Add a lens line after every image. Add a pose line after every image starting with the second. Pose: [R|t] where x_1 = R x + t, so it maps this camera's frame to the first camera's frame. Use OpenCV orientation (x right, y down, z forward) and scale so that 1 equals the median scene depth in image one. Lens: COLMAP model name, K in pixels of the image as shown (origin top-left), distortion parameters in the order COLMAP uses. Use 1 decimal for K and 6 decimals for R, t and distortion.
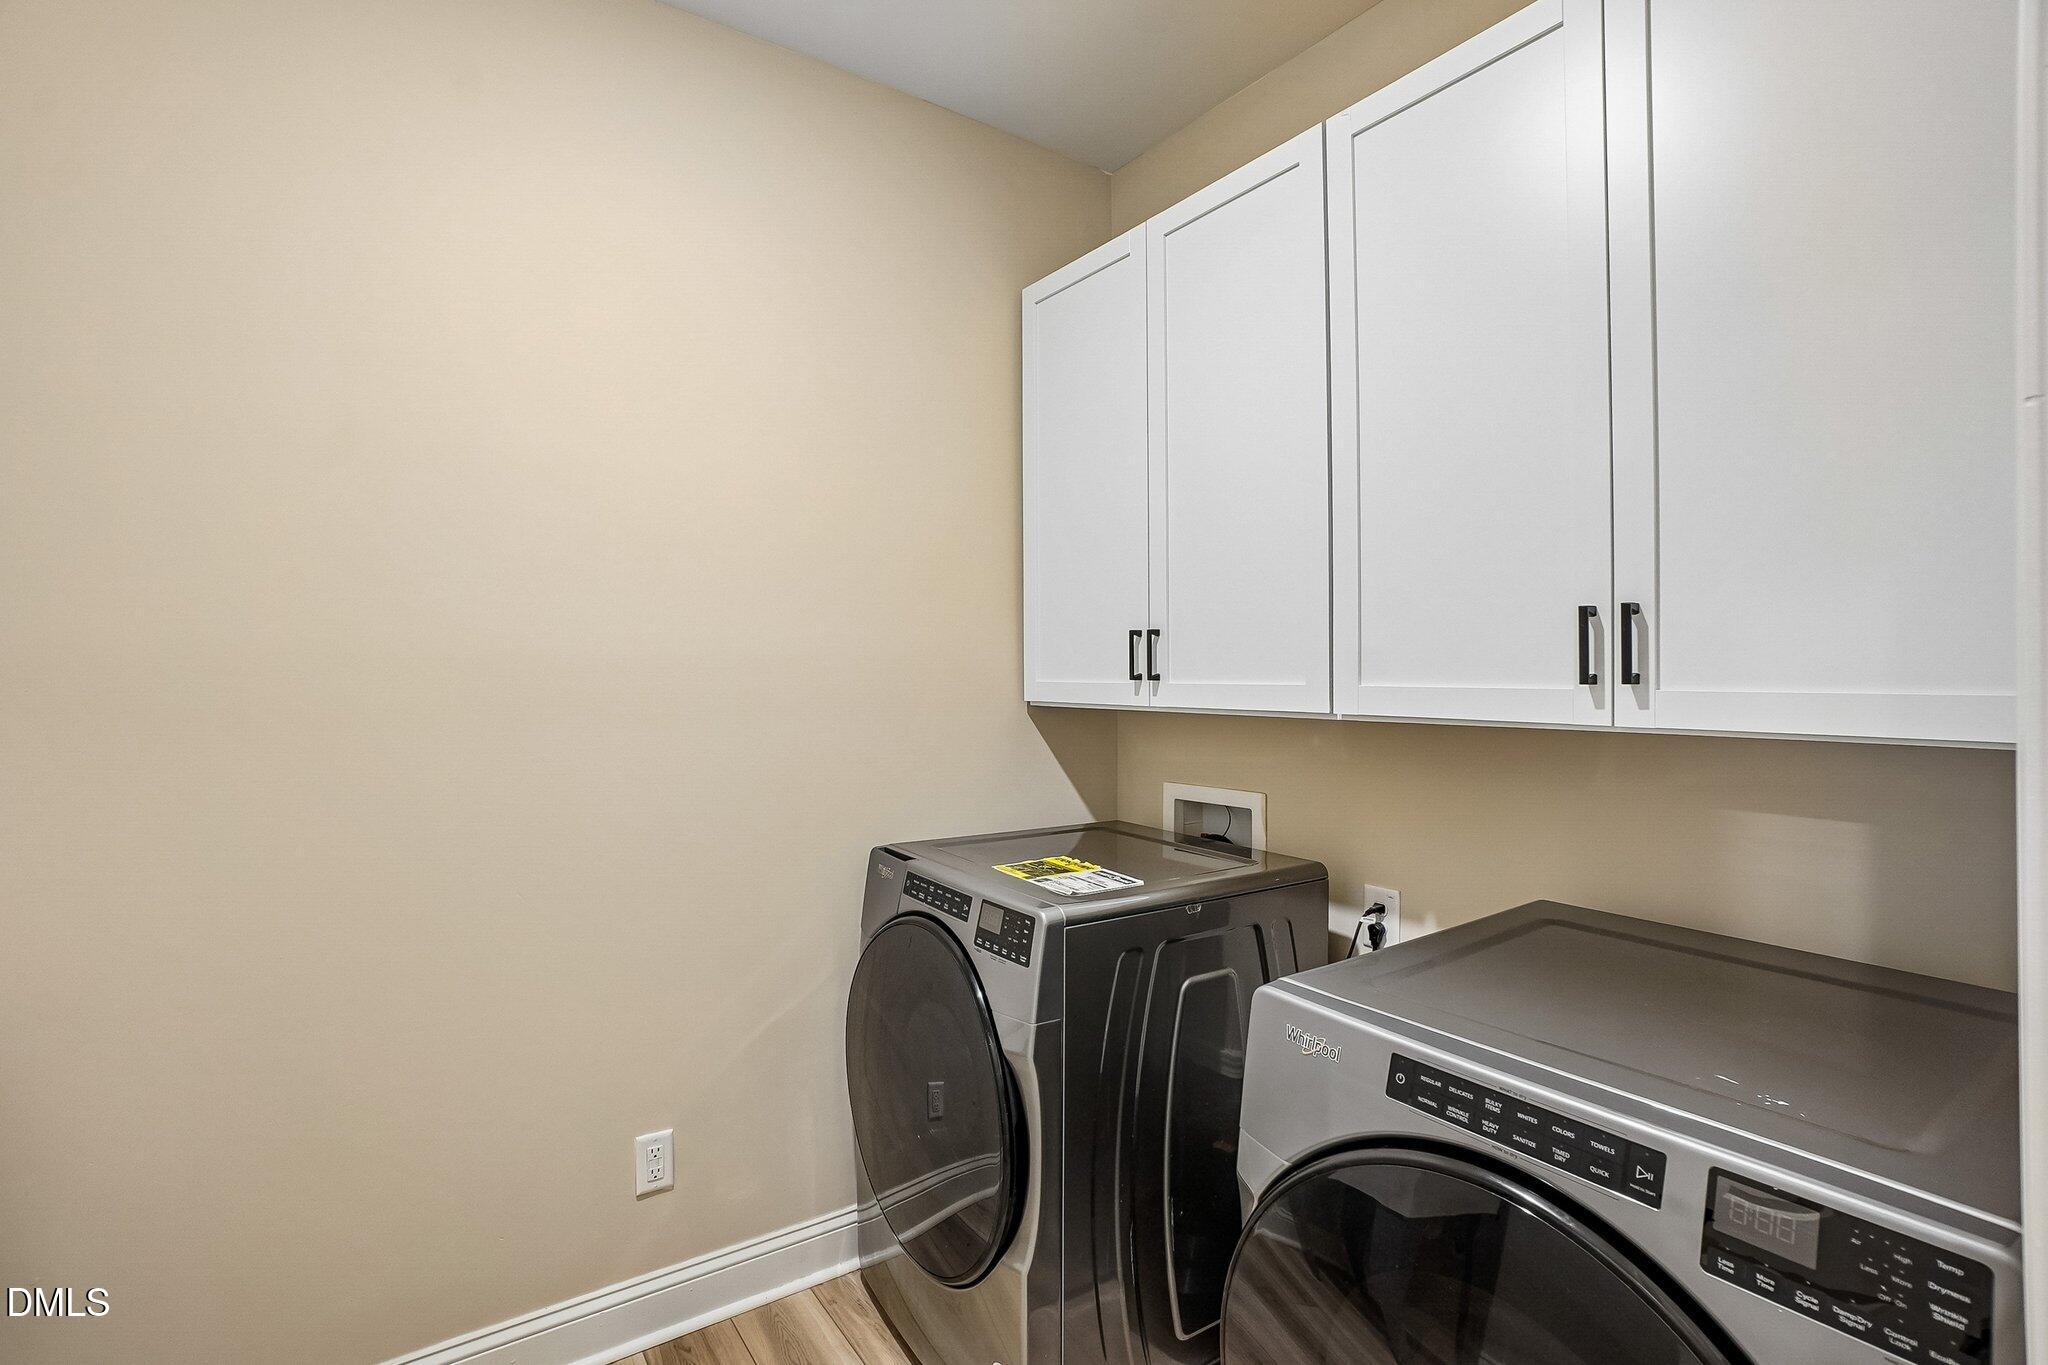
lens RADIAL K [[933.1, 0, 1031.2], [0, 933.1, 666.0], [0, 0, 1]] dist [-0.040091, 0.007378]
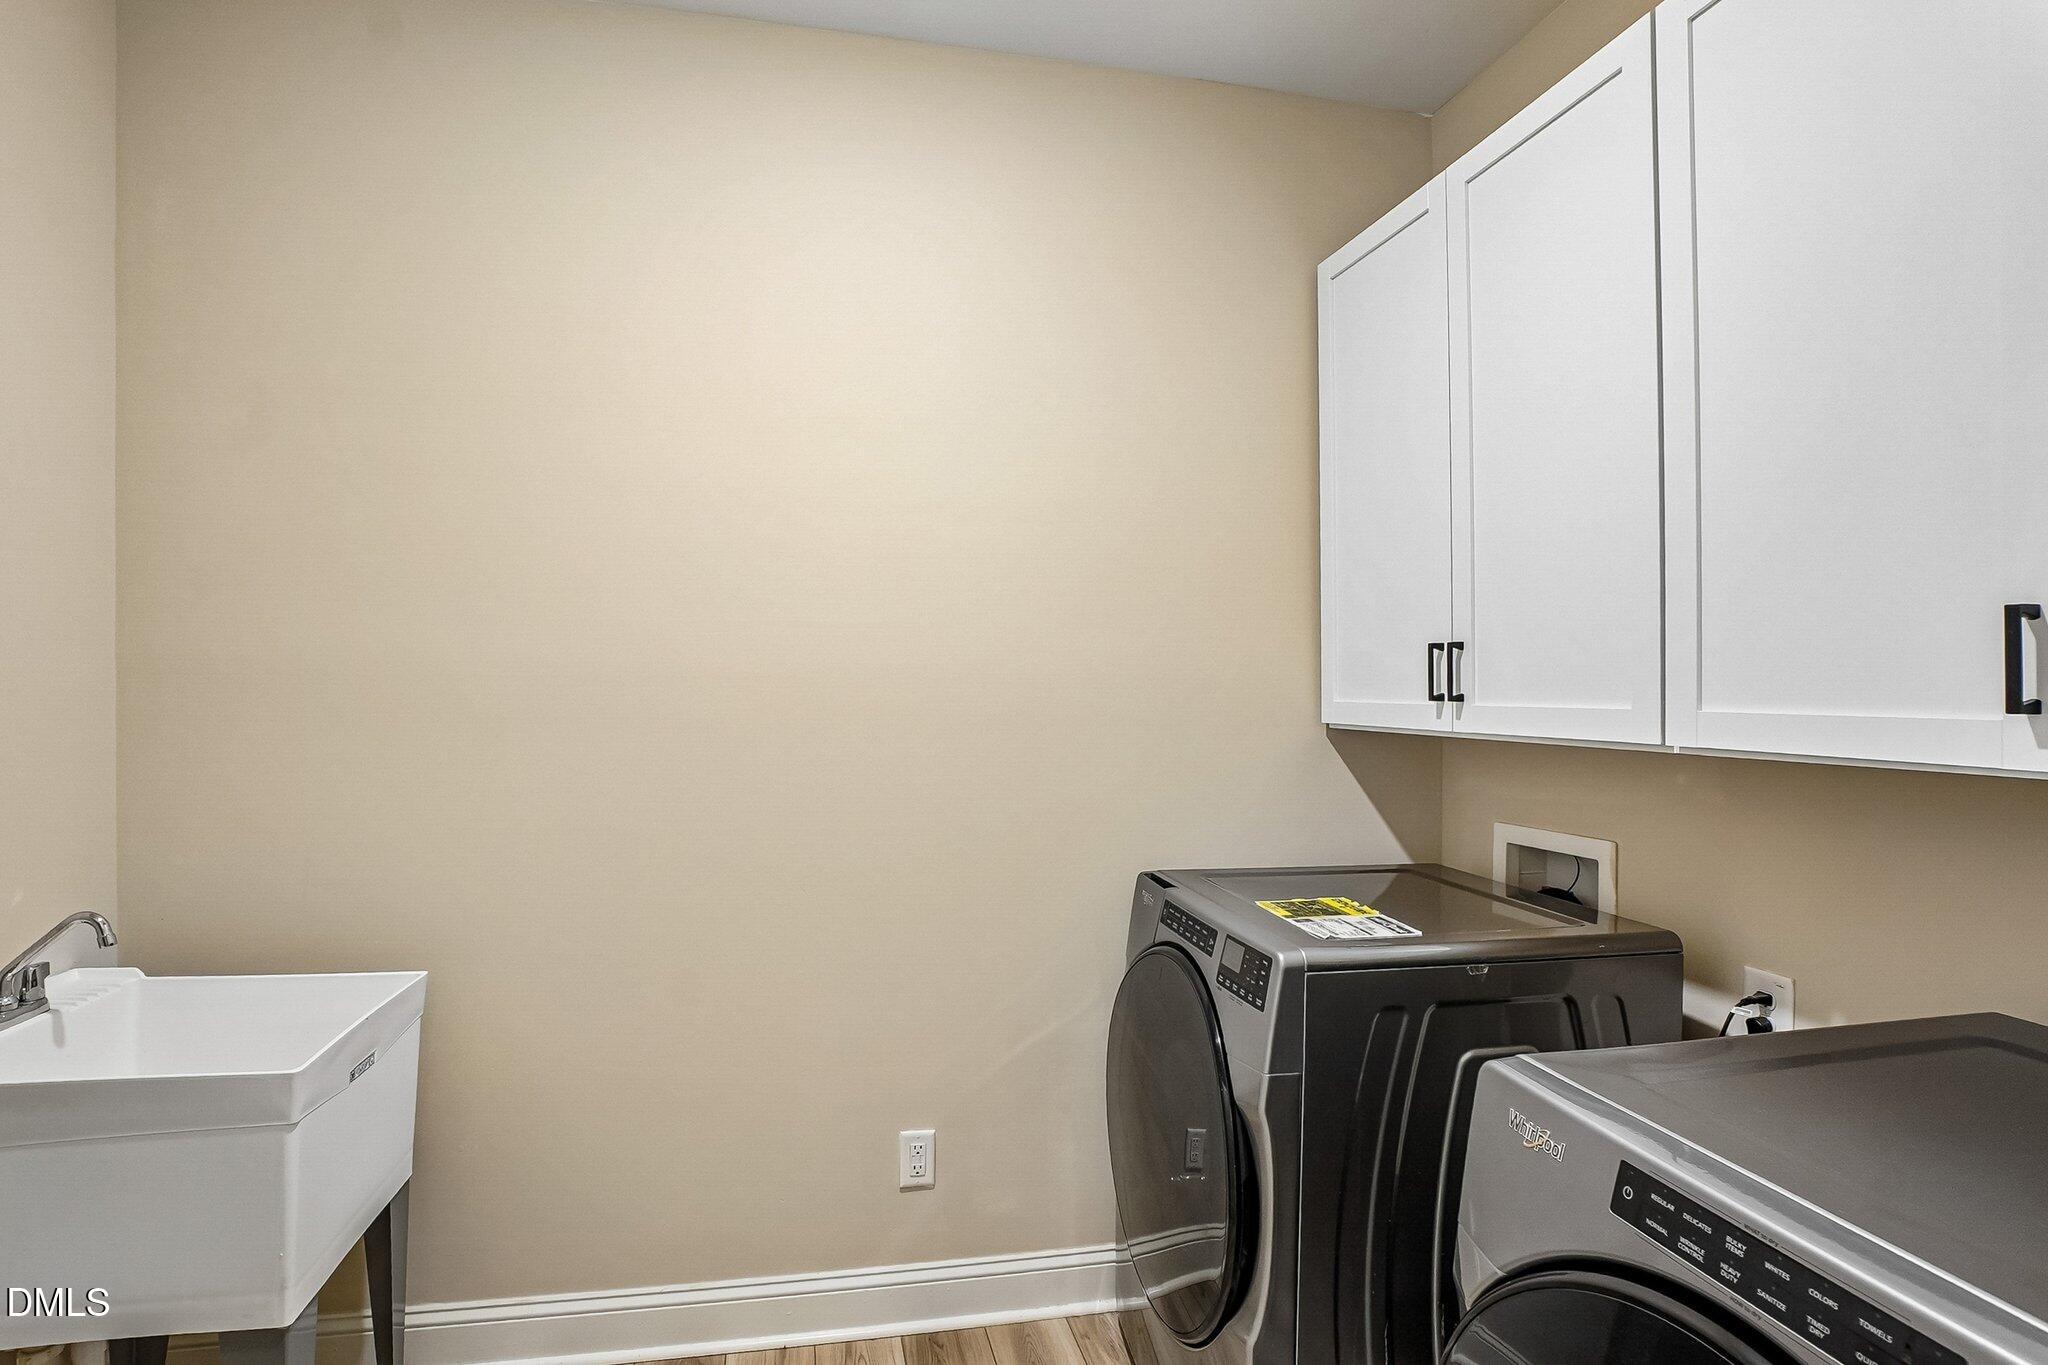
lens RADIAL K [[1010.4, 0, 1007.0], [0, 1010.4, 674.8], [0, 0, 1]] dist [-0.032508, 0.011142]
pose [[0.921114, 0.000582, -0.389293, 0.127655], [-0.003247, 0.999976, -0.006188, -0.002356], [0.389279, 0.006964, 0.921093, -0.015846]]
